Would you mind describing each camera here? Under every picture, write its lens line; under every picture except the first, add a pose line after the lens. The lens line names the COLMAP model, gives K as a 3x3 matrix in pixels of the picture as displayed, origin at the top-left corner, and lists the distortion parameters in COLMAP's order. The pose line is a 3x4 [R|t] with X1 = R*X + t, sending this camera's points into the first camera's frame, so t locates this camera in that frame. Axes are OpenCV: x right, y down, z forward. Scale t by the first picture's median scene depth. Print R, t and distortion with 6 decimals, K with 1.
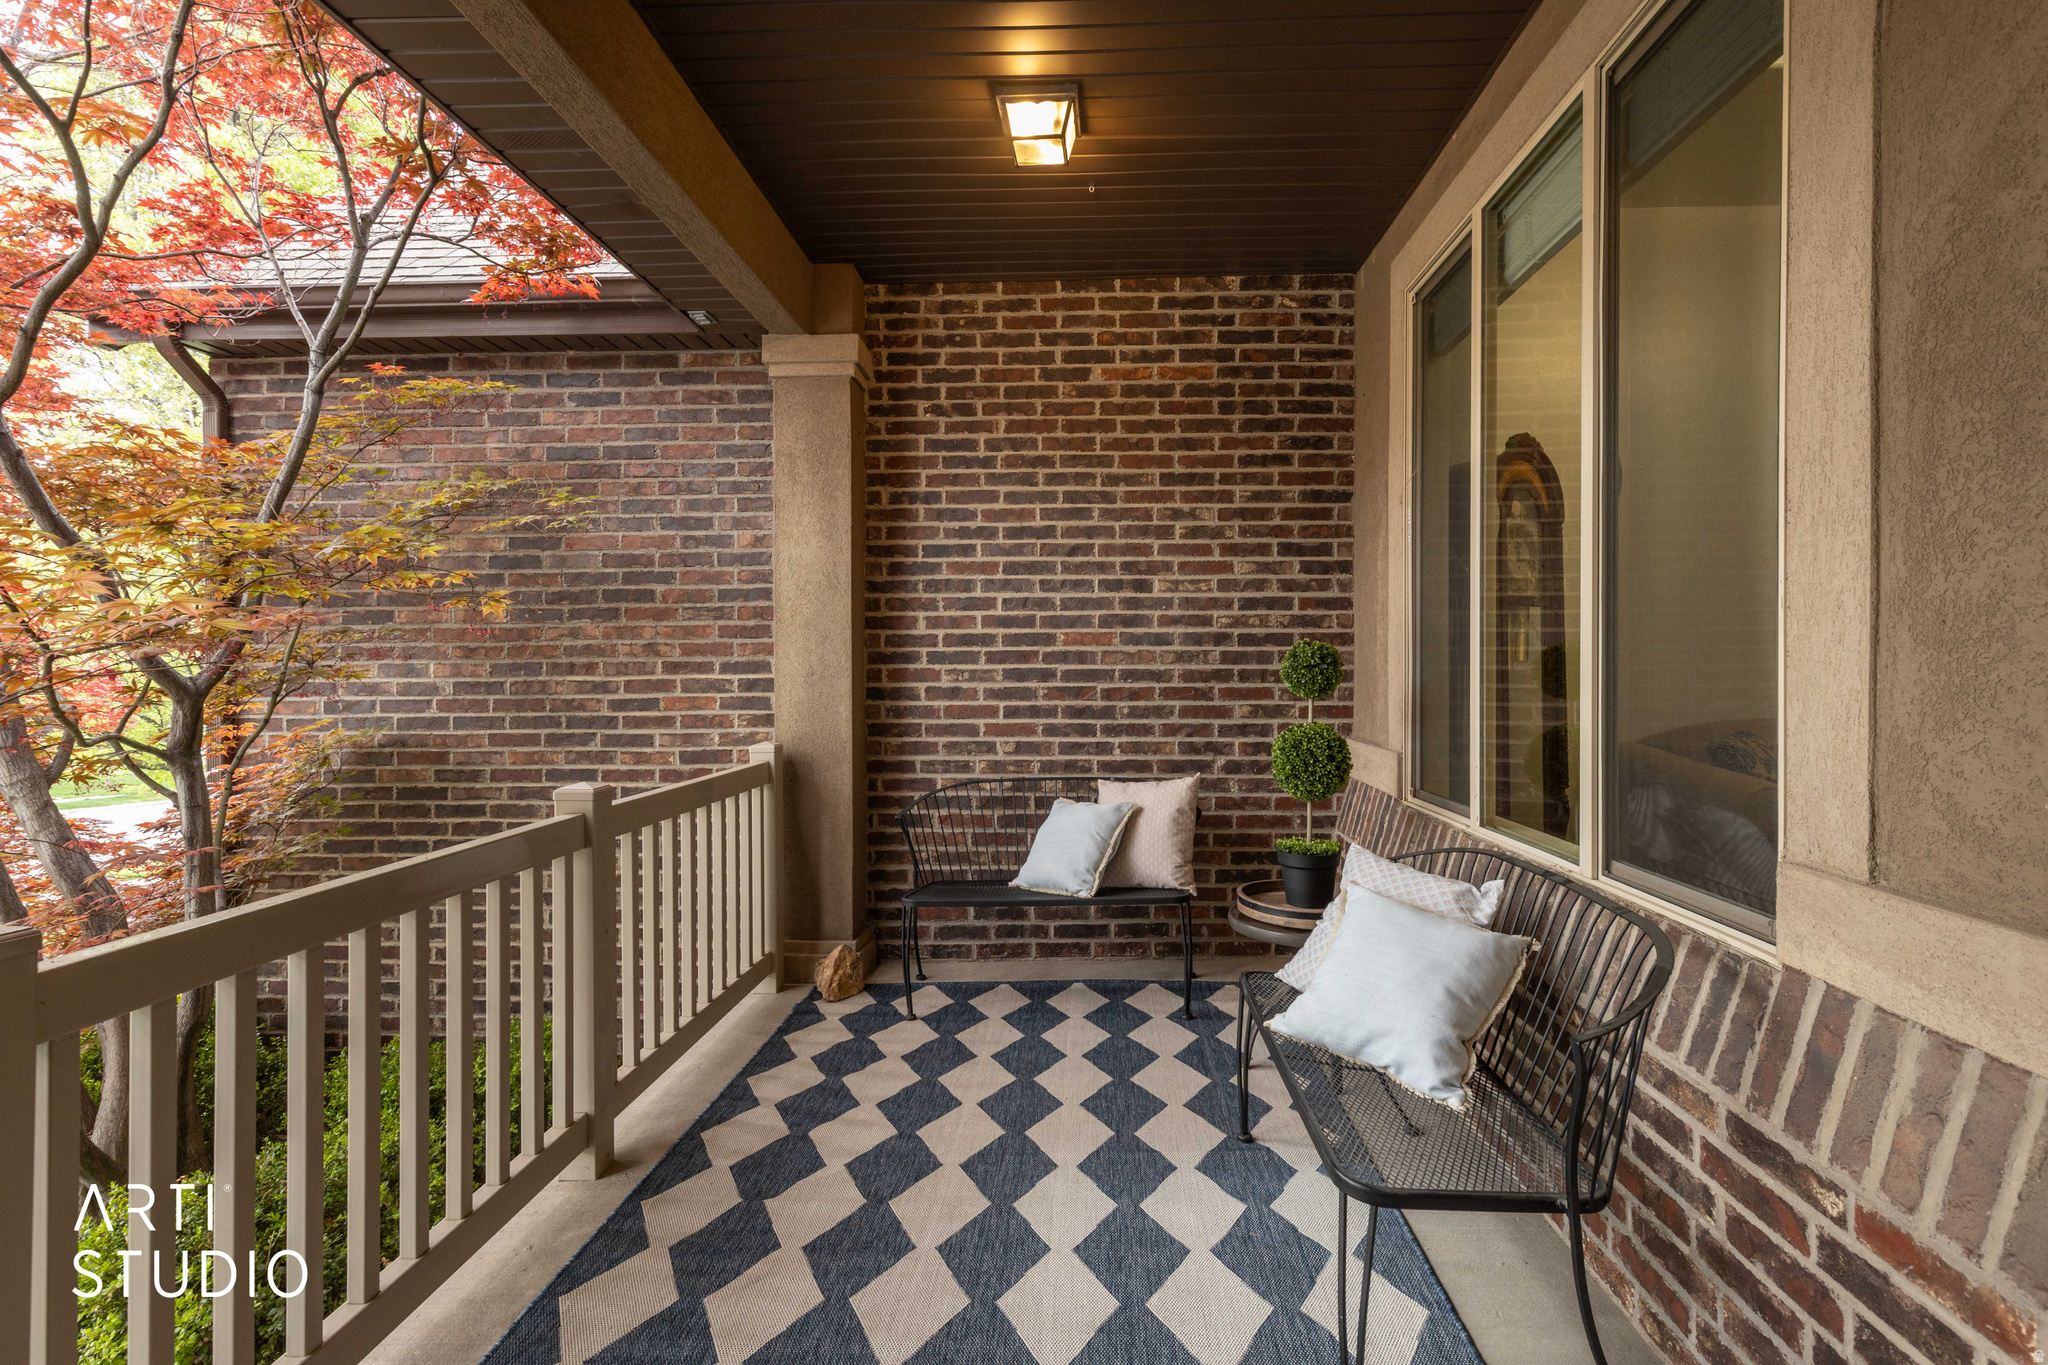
lens RADIAL K [[941.5, 0, 1040.3], [0, 941.5, 678.4], [0, 0, 1]] dist [0.010990, 0.000053]
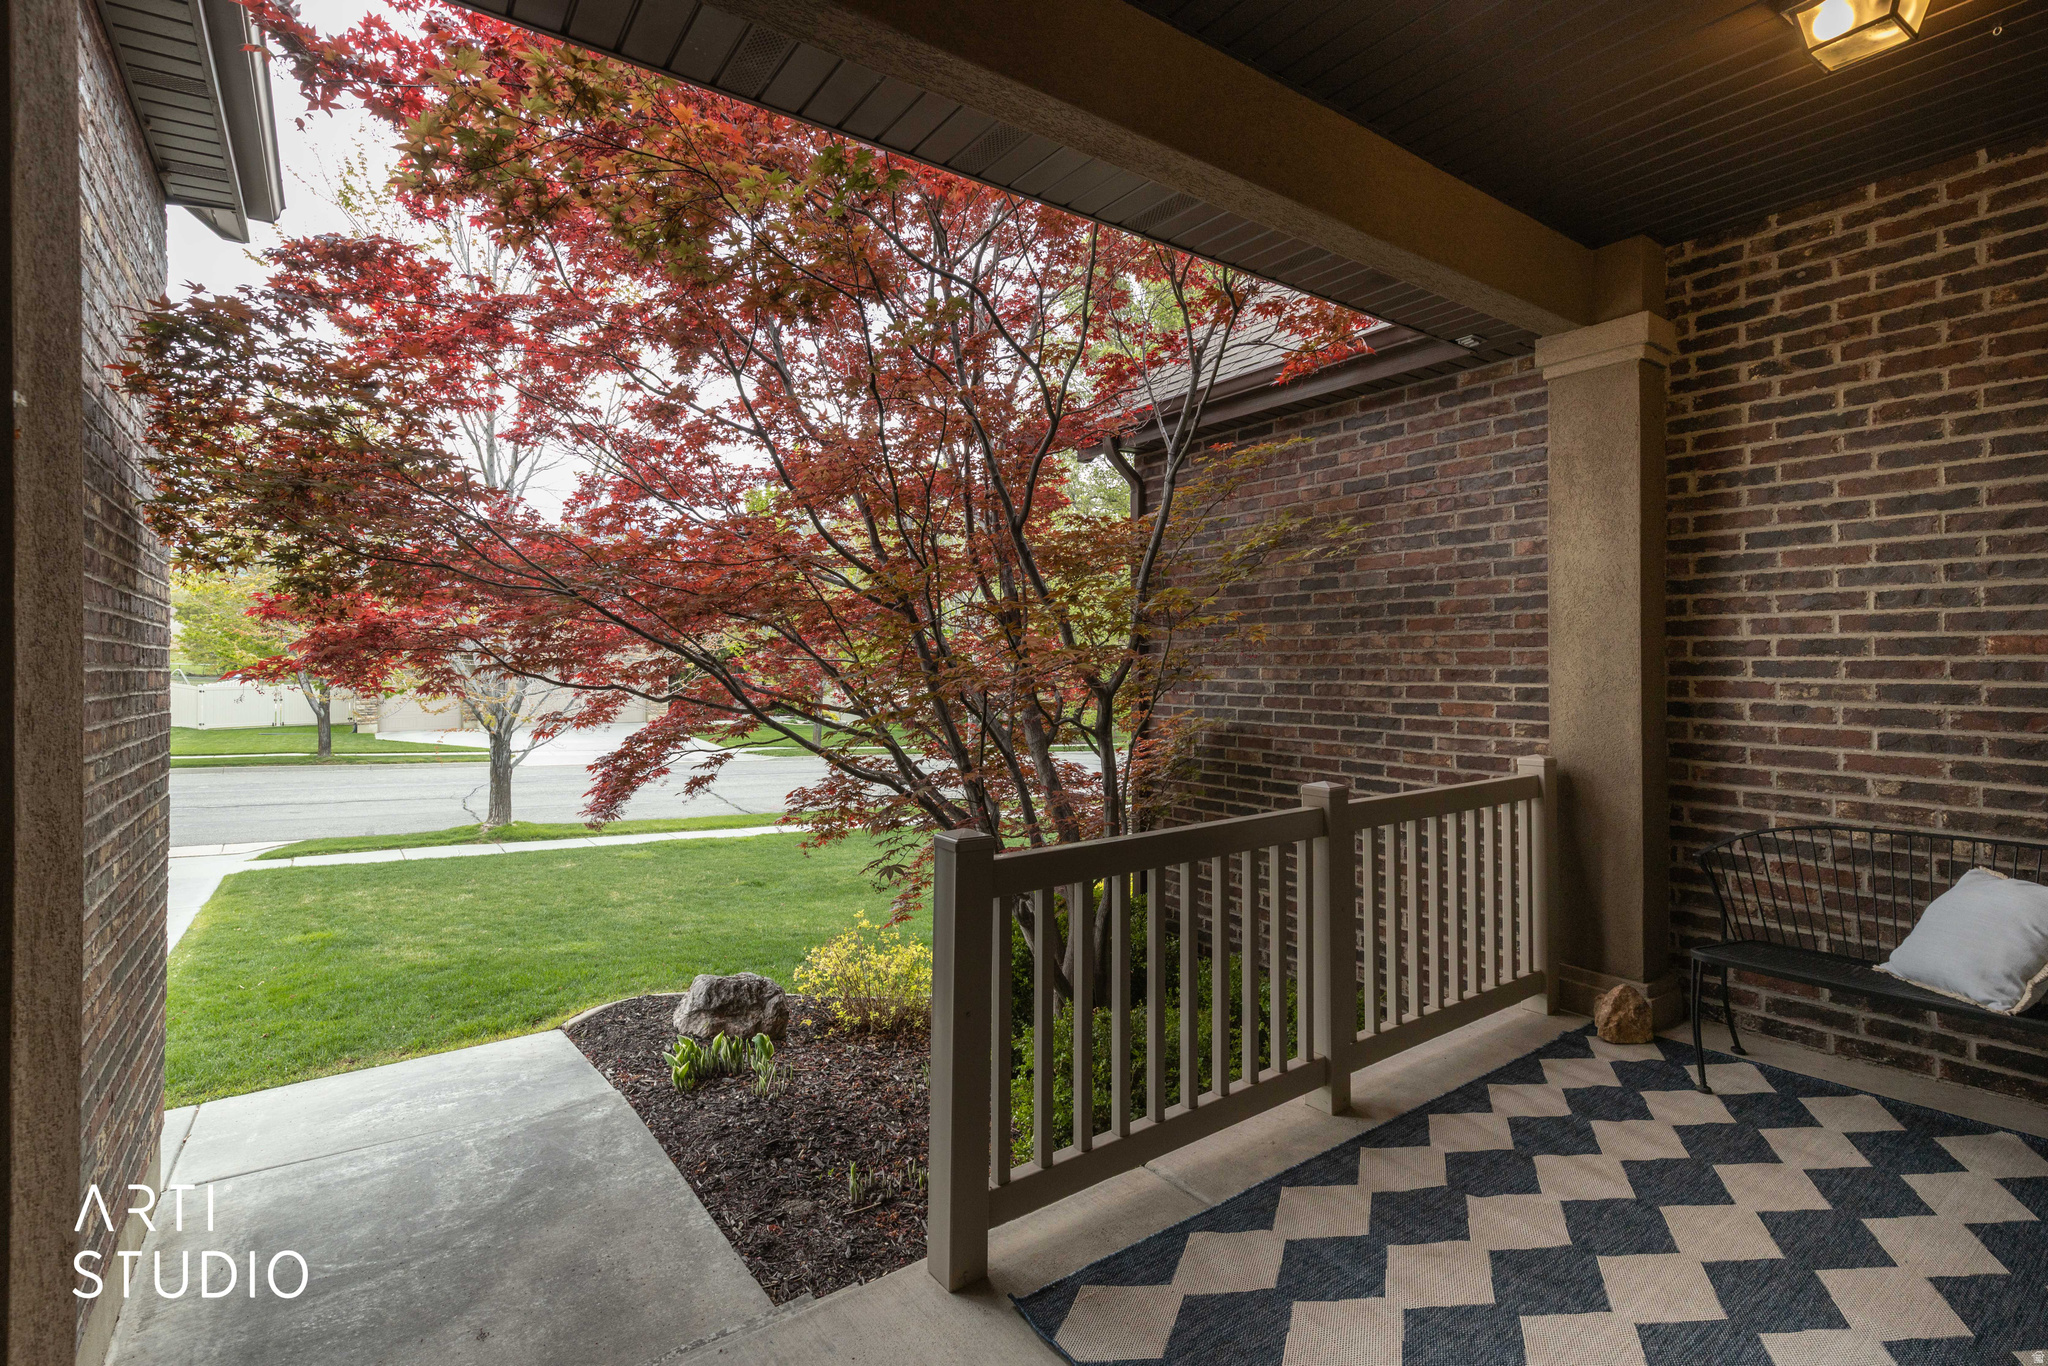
lens RADIAL K [[941.5, 0, 989.0], [0, 941.5, 653.9], [0, 0, 1]] dist [0.010990, 0.000053]
pose [[0.603186, -0.000956, -0.797600, 0.143746], [-0.005529, 0.999970, -0.005380, -0.027561], [0.797581, 0.007656, 0.603163, -0.043838]]
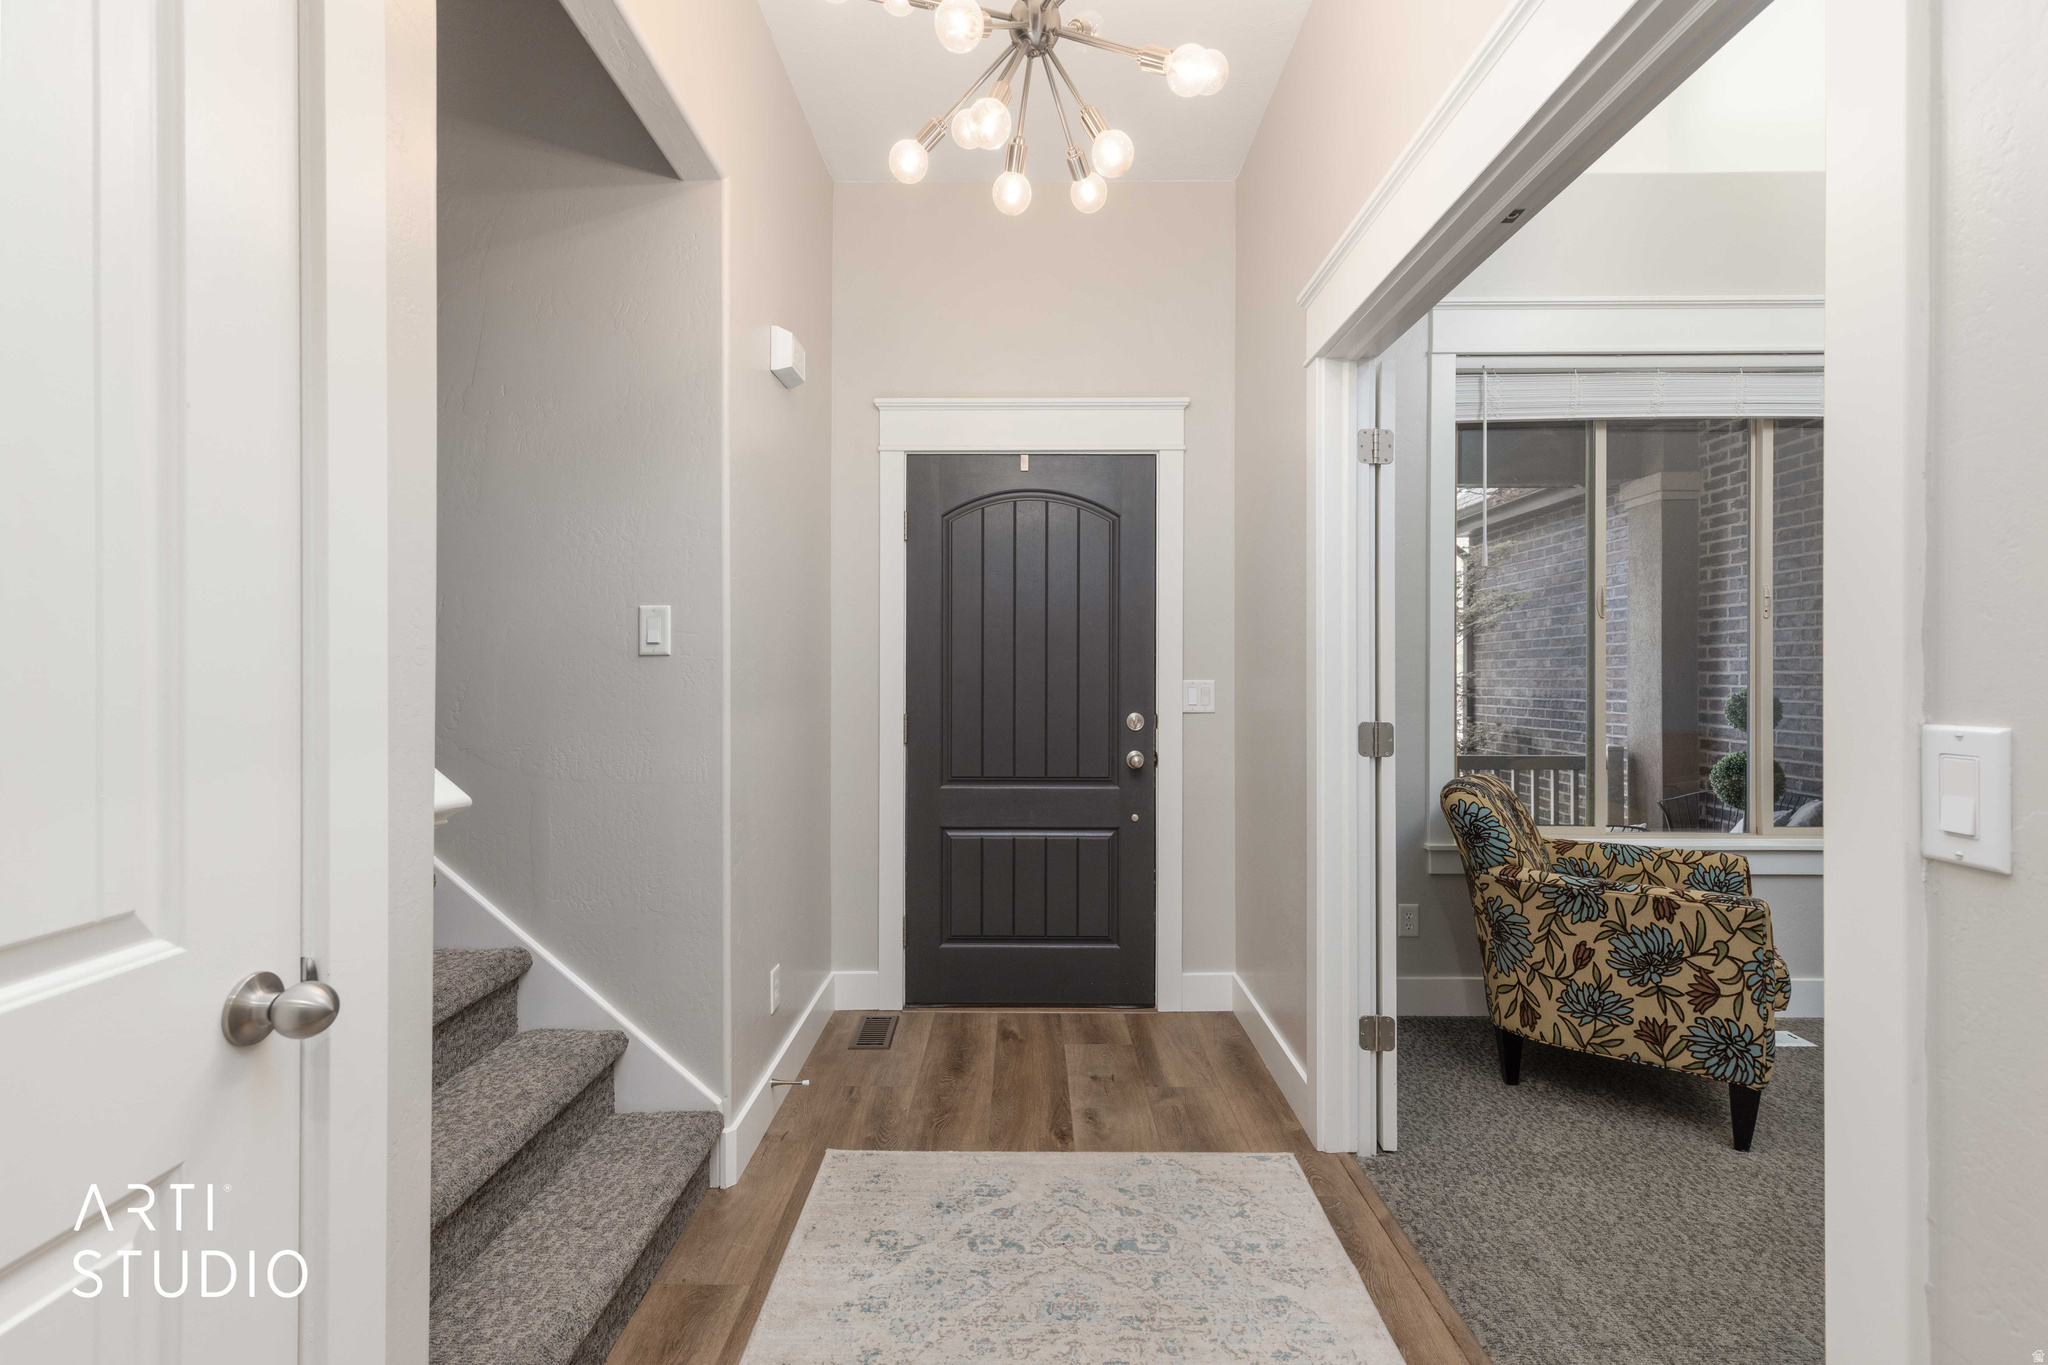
lens RADIAL K [[941.5, 0, 1025.2], [0, 941.5, 678.2], [0, 0, 1]] dist [0.010990, 0.000053]
pose [[0.047867, 0.007362, -0.998827, 1.183364], [-0.009892, 0.999927, 0.006896, -0.042652], [0.998805, 0.009550, 0.047937, -0.052684]]
